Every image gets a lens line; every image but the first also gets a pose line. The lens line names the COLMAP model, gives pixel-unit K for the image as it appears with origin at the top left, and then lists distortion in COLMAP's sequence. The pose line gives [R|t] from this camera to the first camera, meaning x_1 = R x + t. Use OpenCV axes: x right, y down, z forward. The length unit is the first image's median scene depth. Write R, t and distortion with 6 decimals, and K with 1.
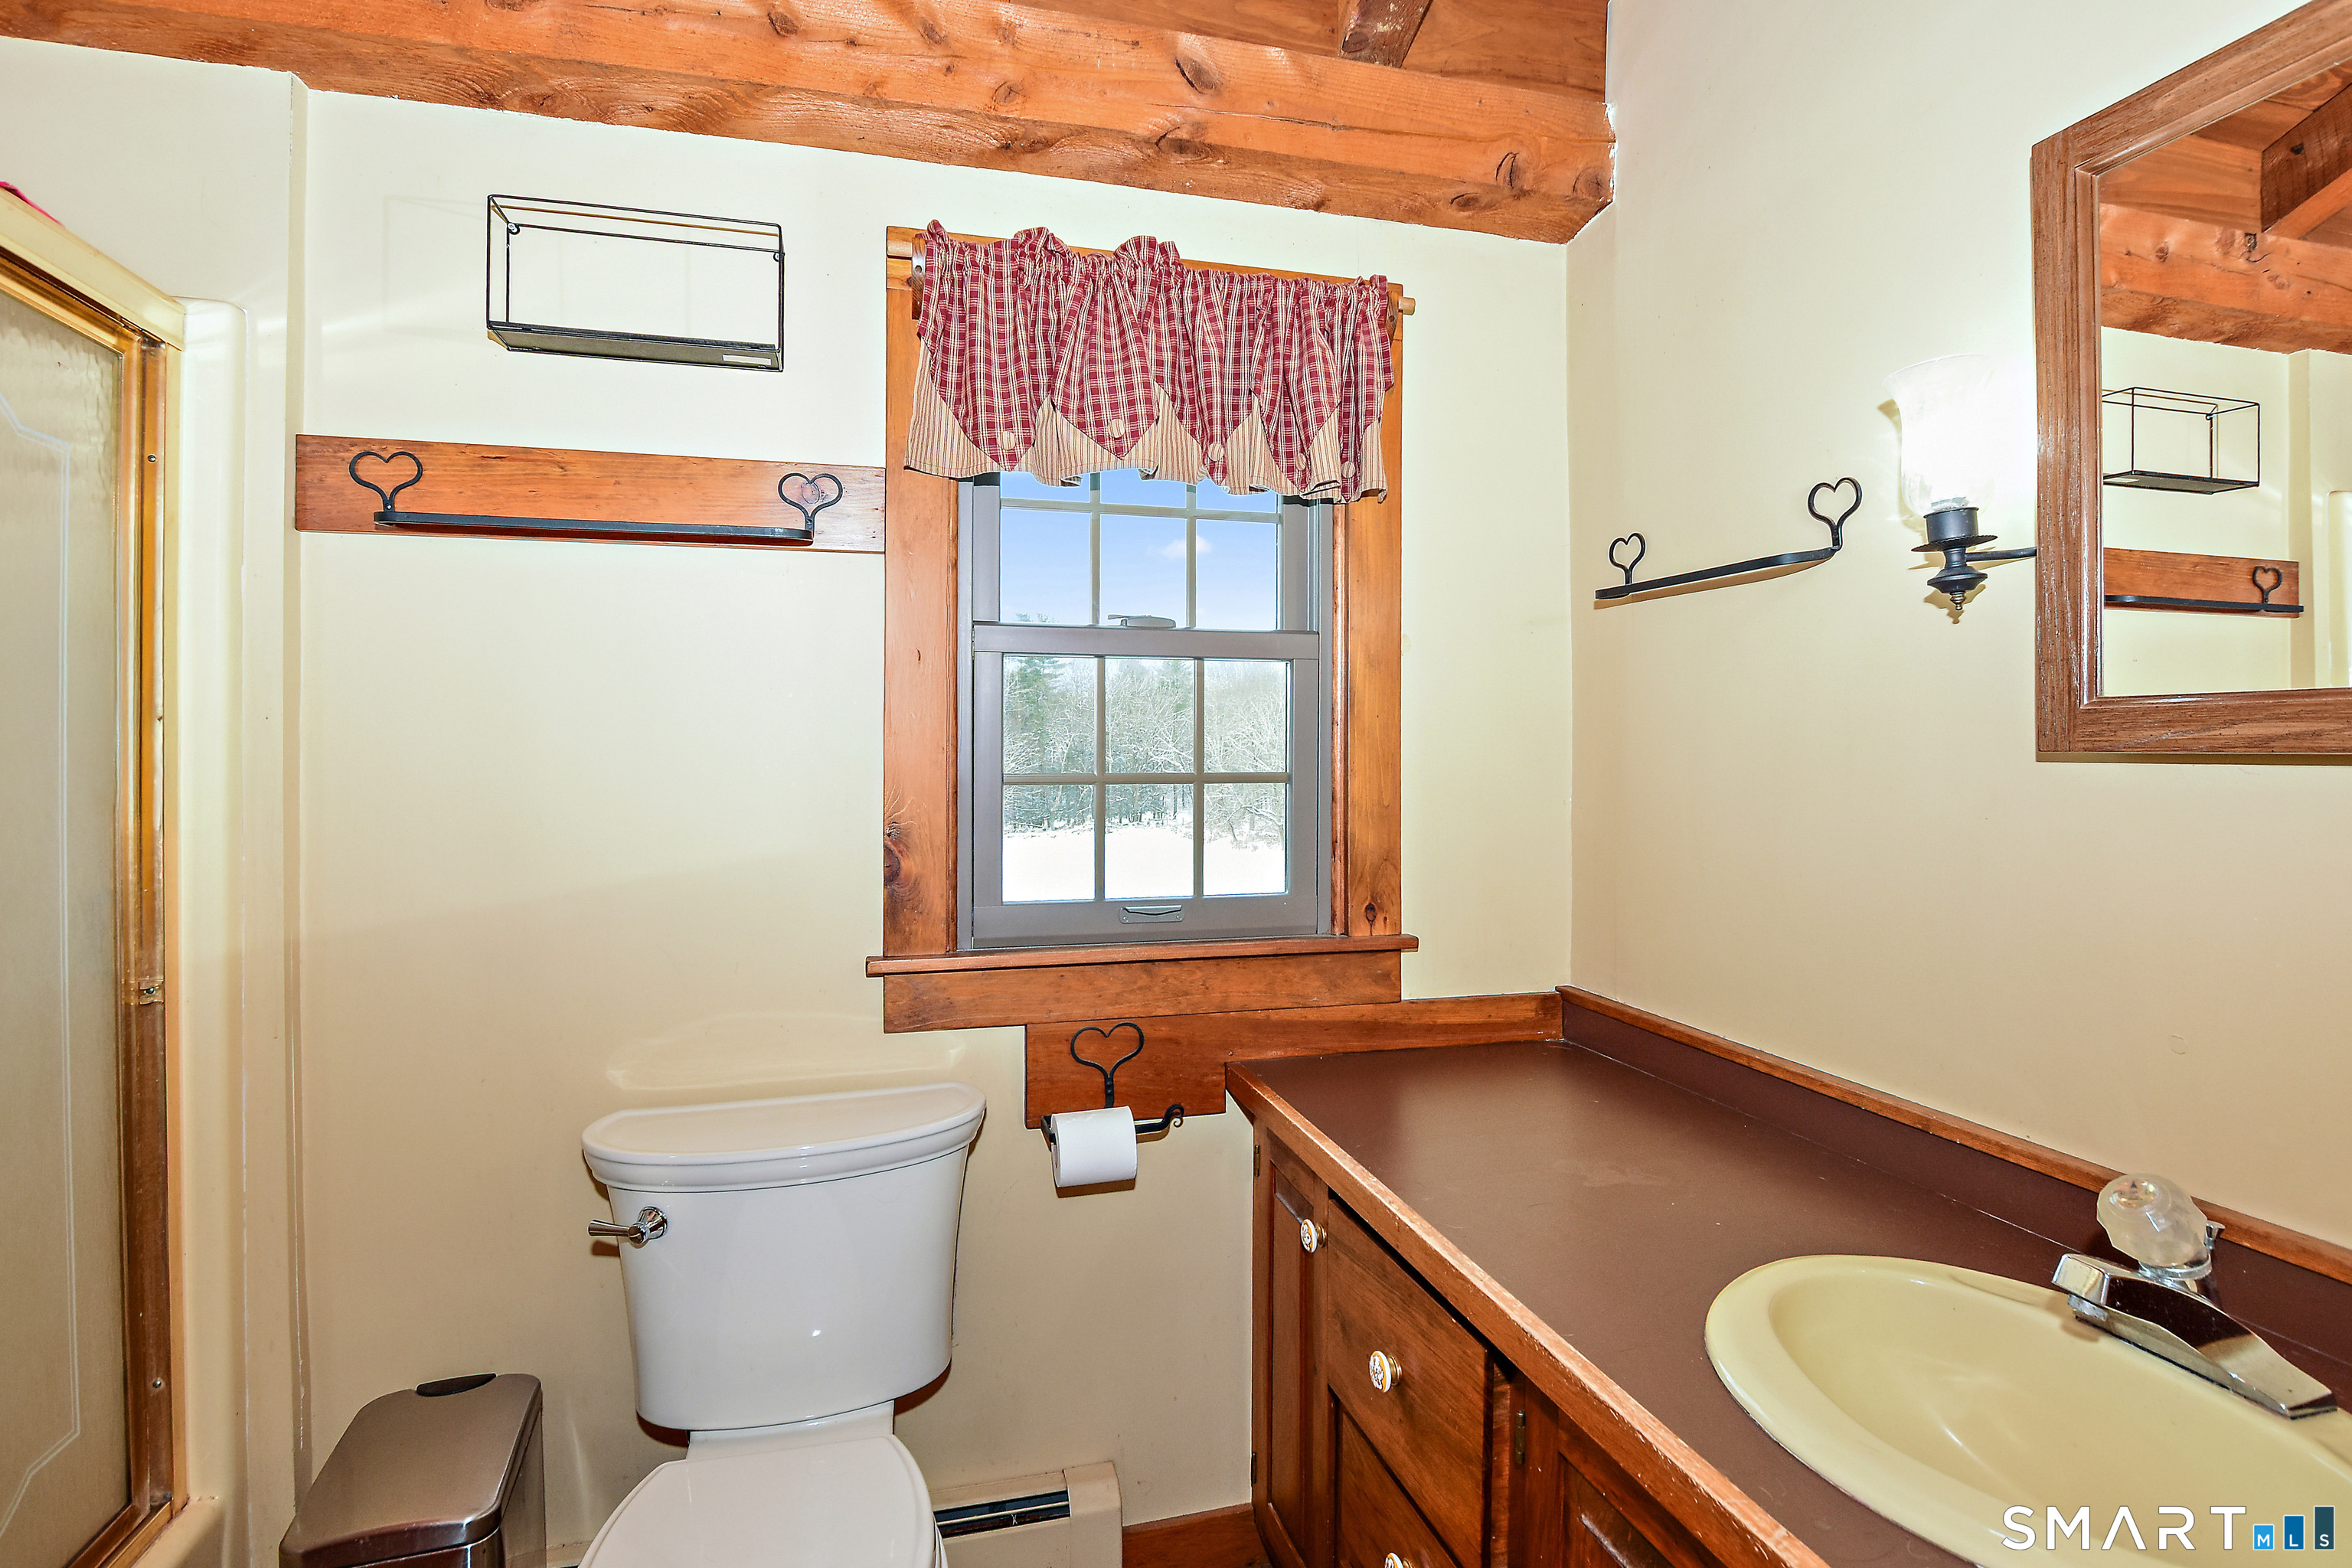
lens RADIAL K [[1146.9, 0, 1176.2], [0, 1146.9, 770.4], [0, 0, 1]] dist [-0.023399, -0.001533]
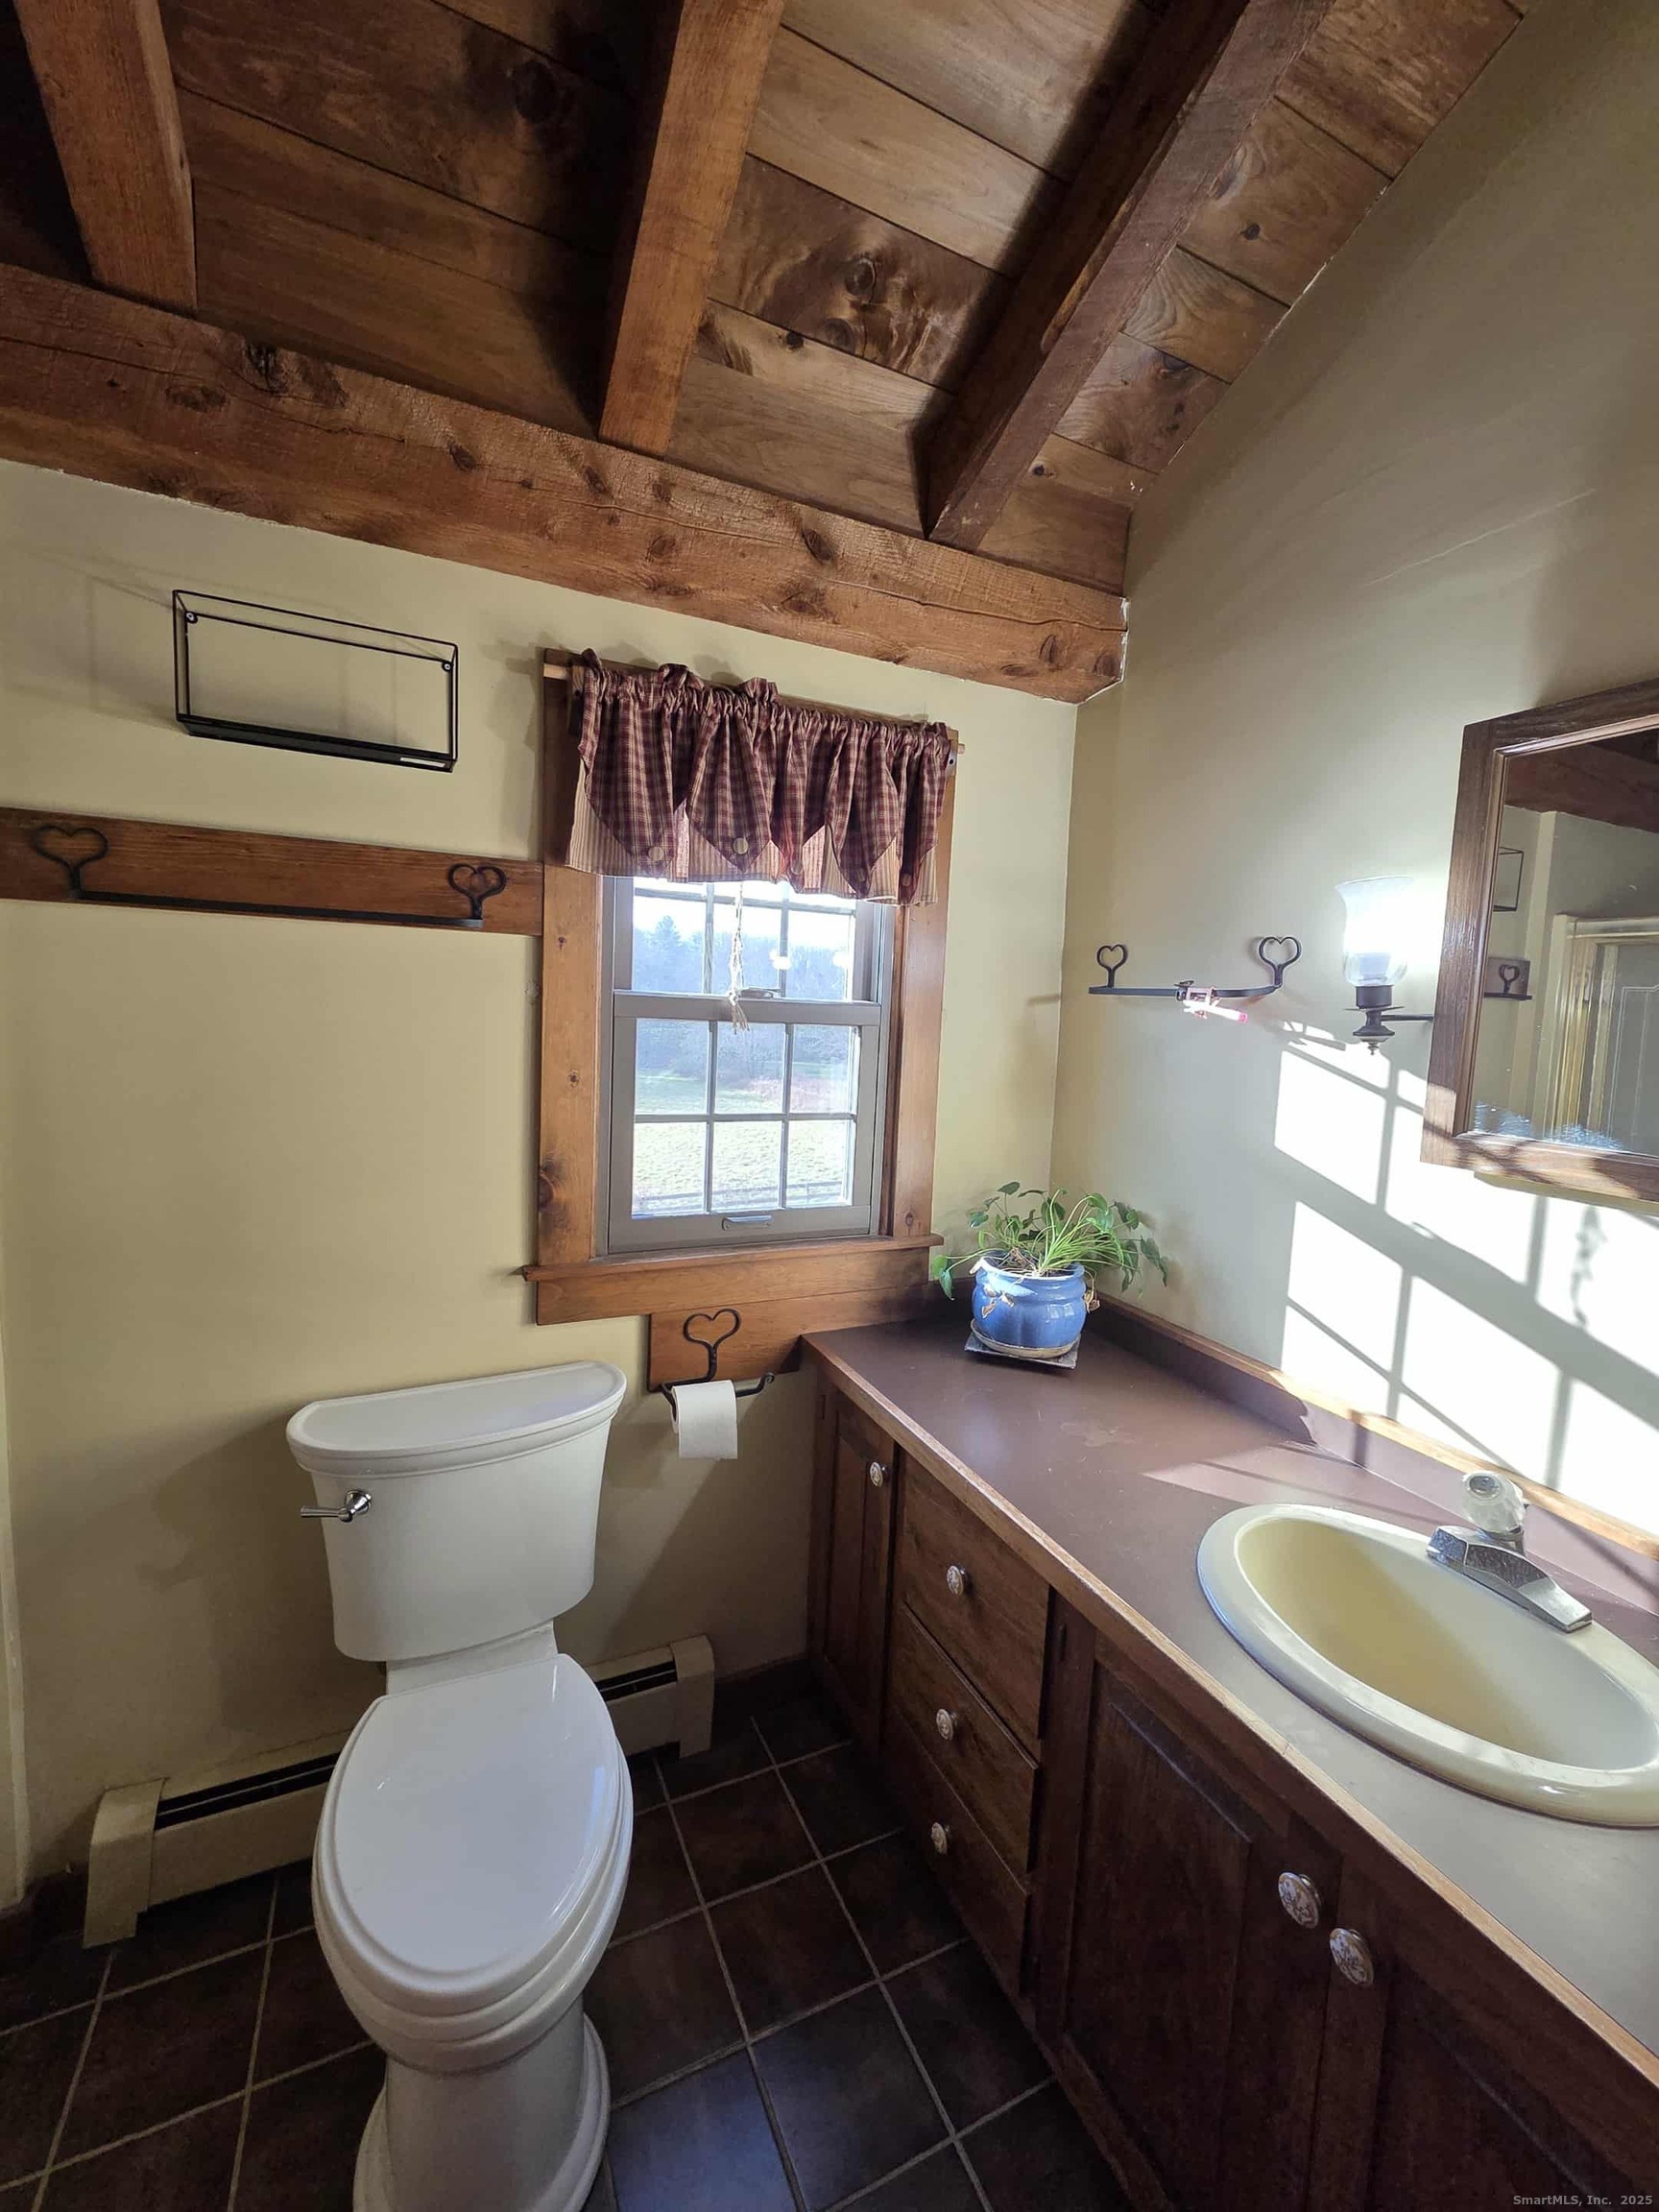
lens RADIAL K [[909.6, 0, 825.3], [0, 909.6, 1107.7], [0, 0, 1]] dist [0.005822, -0.002295]
pose [[0.982901, 0.020086, 0.183035, -0.133050], [-0.038201, 0.994649, 0.095989, -0.113124], [-0.180128, -0.101340, 0.978409, 0.001159]]
